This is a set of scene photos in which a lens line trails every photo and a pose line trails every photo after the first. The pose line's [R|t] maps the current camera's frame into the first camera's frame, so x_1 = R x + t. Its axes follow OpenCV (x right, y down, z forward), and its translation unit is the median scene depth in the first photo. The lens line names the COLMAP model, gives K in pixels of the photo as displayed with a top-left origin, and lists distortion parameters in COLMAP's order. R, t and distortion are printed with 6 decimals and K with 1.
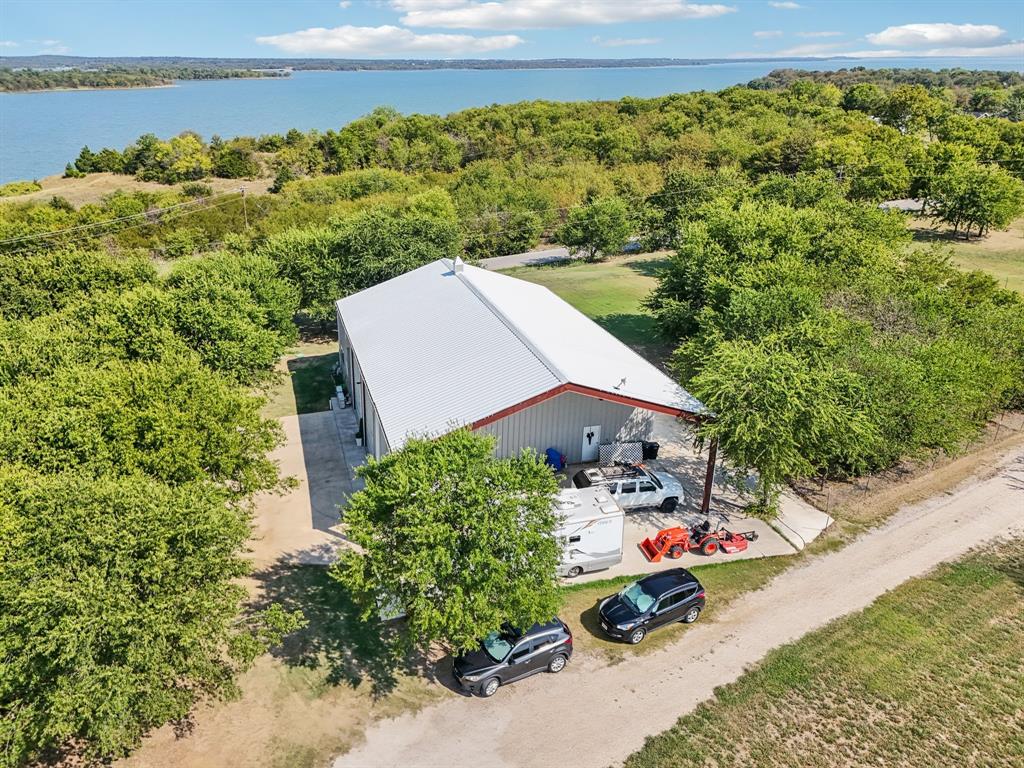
lens RADIAL K [[740.3, 0, 511.9], [0, 740.3, 412.9], [0, 0, 1]] dist [0.062563, -0.056105]
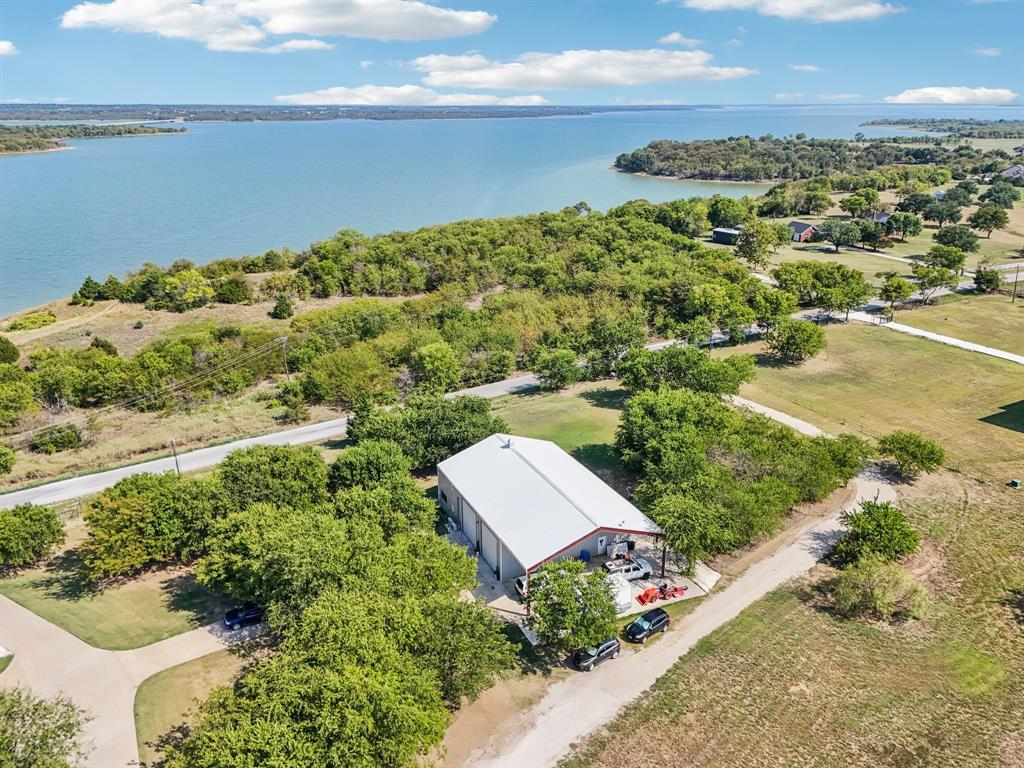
lens RADIAL K [[796.3, 0, 508.2], [0, 796.3, 384.3], [0, 0, 1]] dist [0.076091, -0.085230]
pose [[0.988288, -0.071157, 0.134991, -0.420373], [0.077532, 0.996081, -0.042563, -0.333167], [-0.131433, 0.052531, 0.989932, -1.160809]]
